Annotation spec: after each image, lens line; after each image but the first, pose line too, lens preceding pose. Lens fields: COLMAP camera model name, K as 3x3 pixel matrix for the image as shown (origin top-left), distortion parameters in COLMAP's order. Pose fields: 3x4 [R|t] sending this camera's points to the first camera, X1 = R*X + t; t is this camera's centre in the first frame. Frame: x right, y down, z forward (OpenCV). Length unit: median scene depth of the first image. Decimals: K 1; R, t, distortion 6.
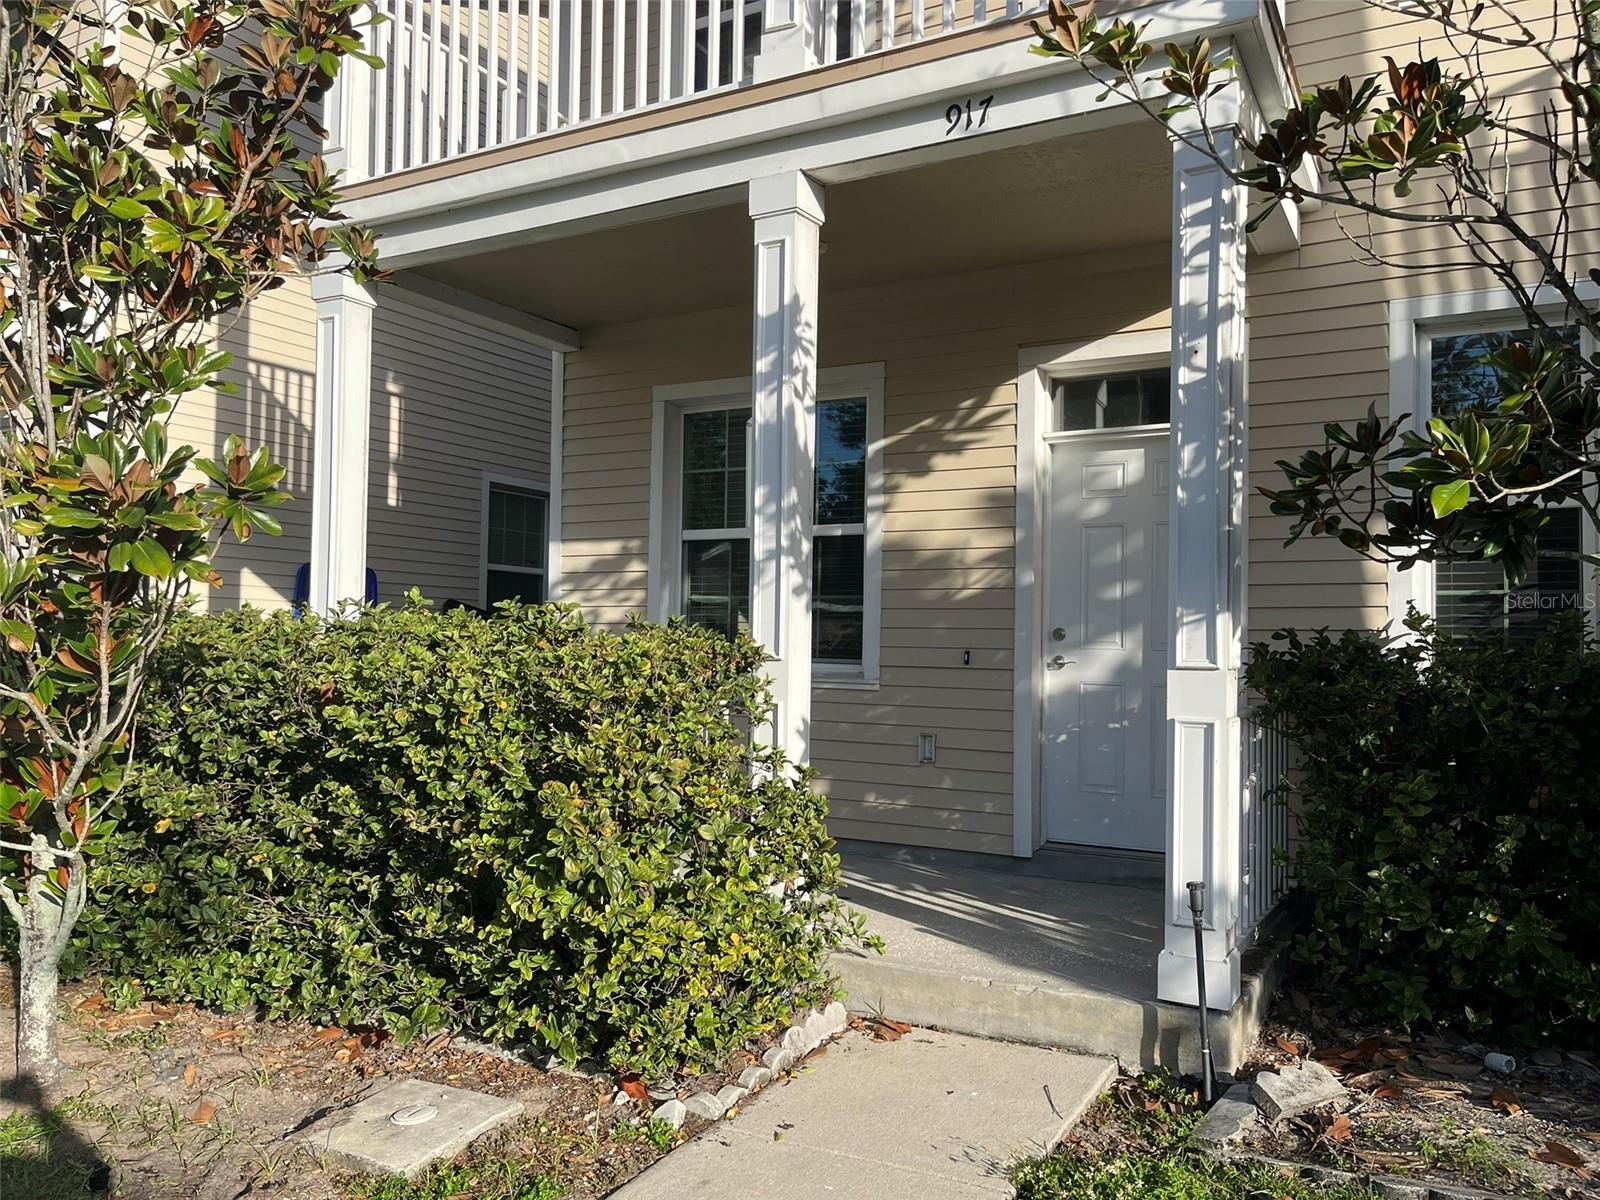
lens RADIAL K [[1214.1, 0, 811.4], [0, 1214.1, 603.7], [0, 0, 1]] dist [0.054694, -0.050029]
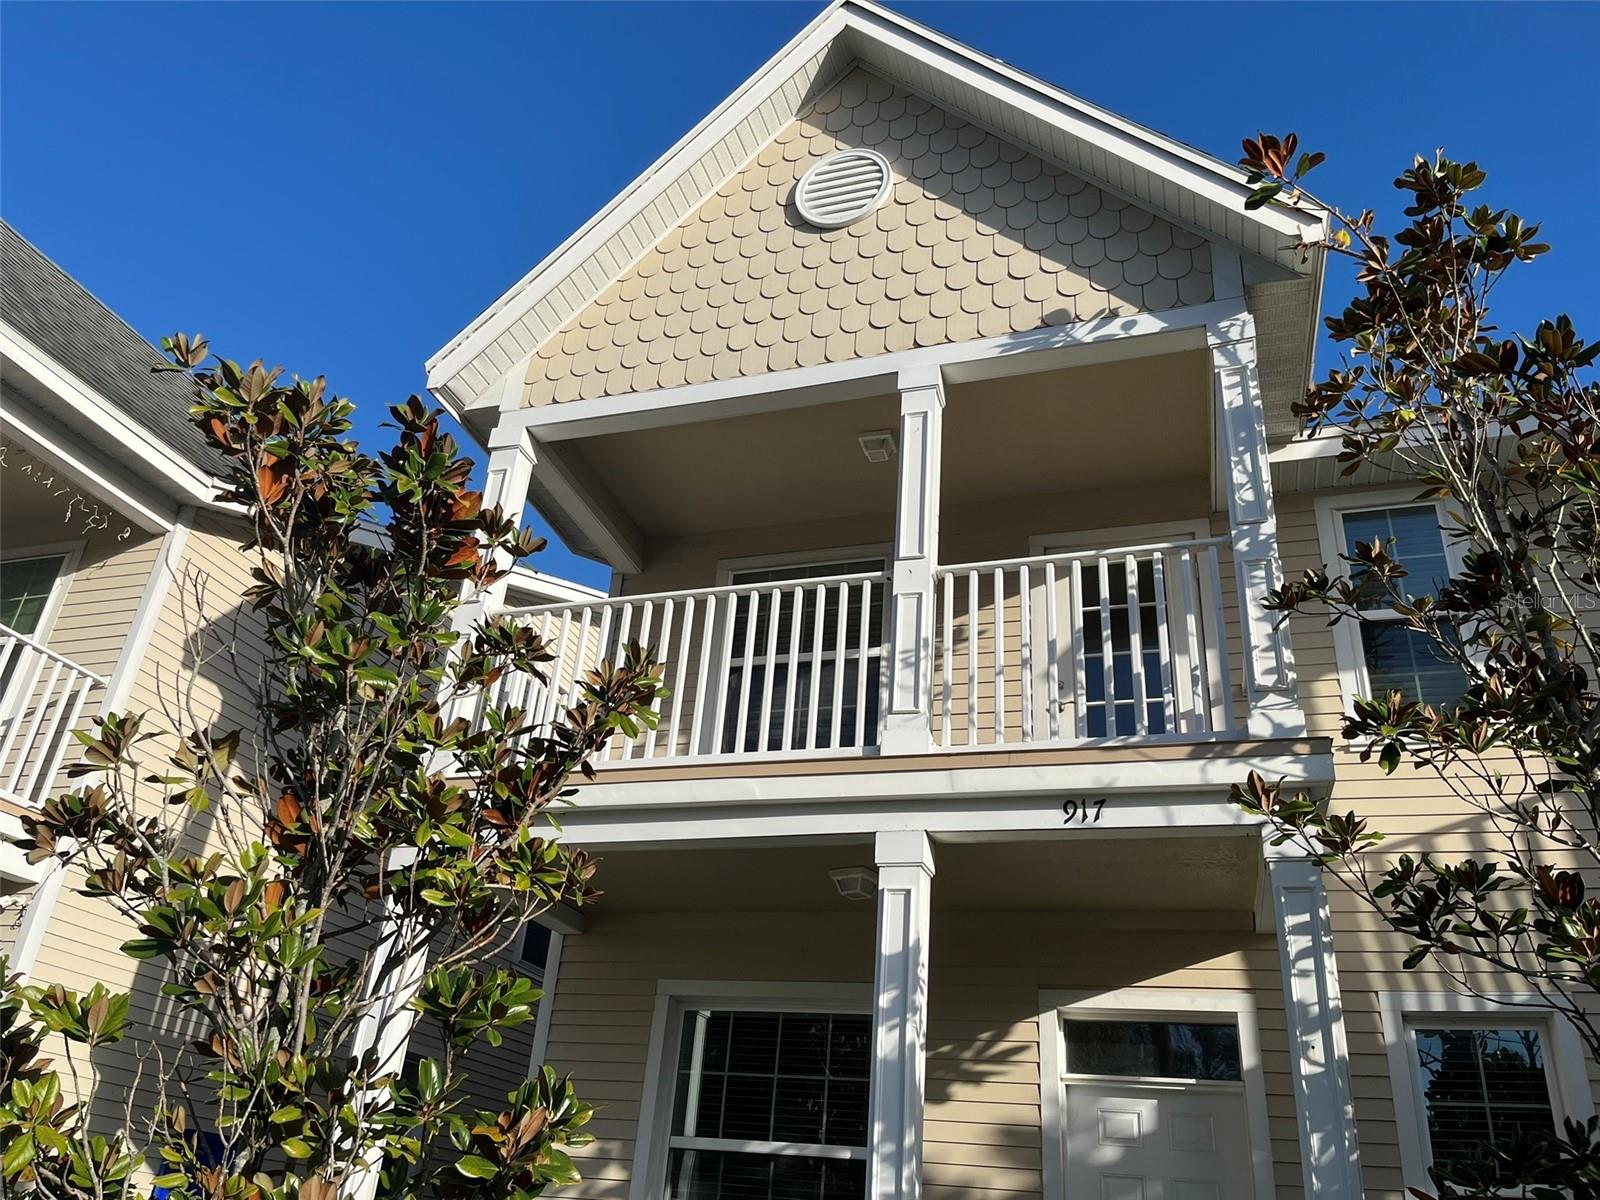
lens RADIAL K [[1214.1, 0, 778.2], [0, 1214.1, 609.0], [0, 0, 1]] dist [0.054694, -0.050029]
pose [[0.979487, 0.142708, 0.142265, -0.358712], [-0.068450, 0.899662, -0.431187, -0.037636], [-0.189524, 0.412605, 0.890976, -0.096273]]
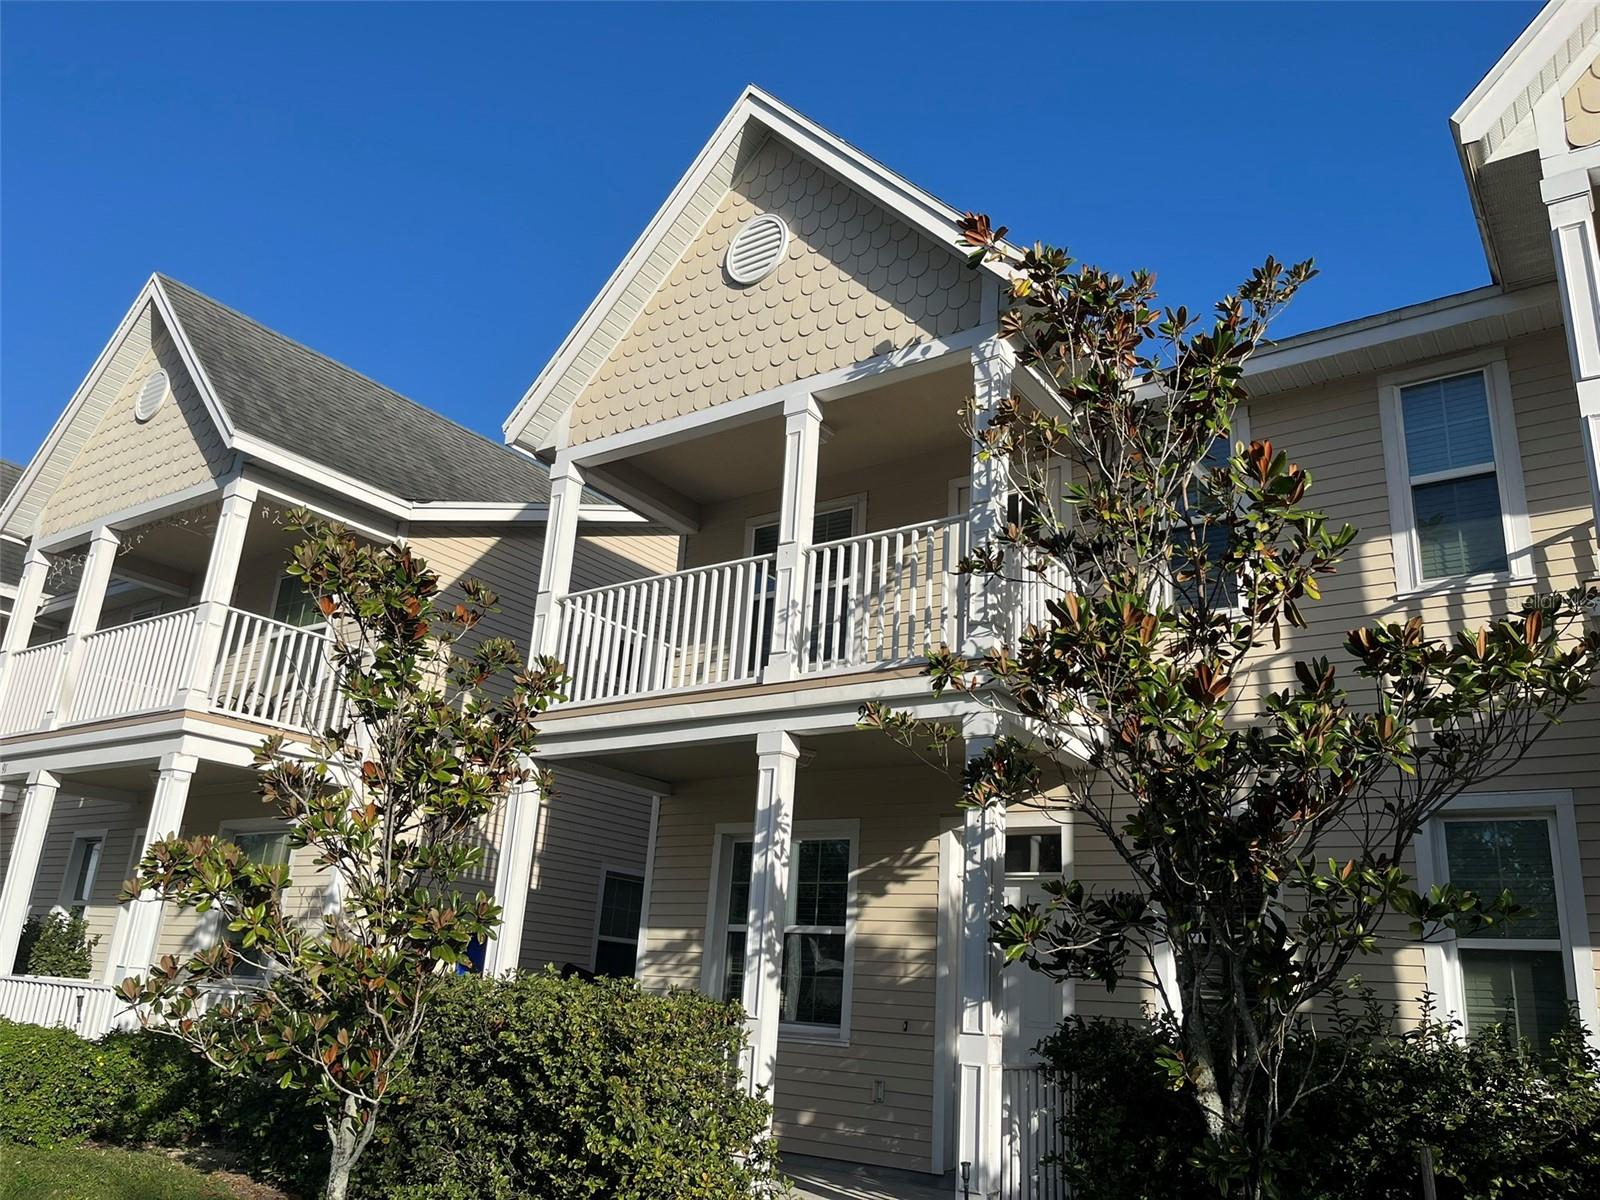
lens RADIAL K [[1214.1, 0, 803.7], [0, 1214.1, 608.3], [0, 0, 1]] dist [0.054694, -0.050029]
pose [[0.994112, 0.013918, -0.107460, 0.221358], [-0.043874, 0.958488, -0.281738, -0.025329], [0.099078, 0.284794, 0.953455, -0.802505]]
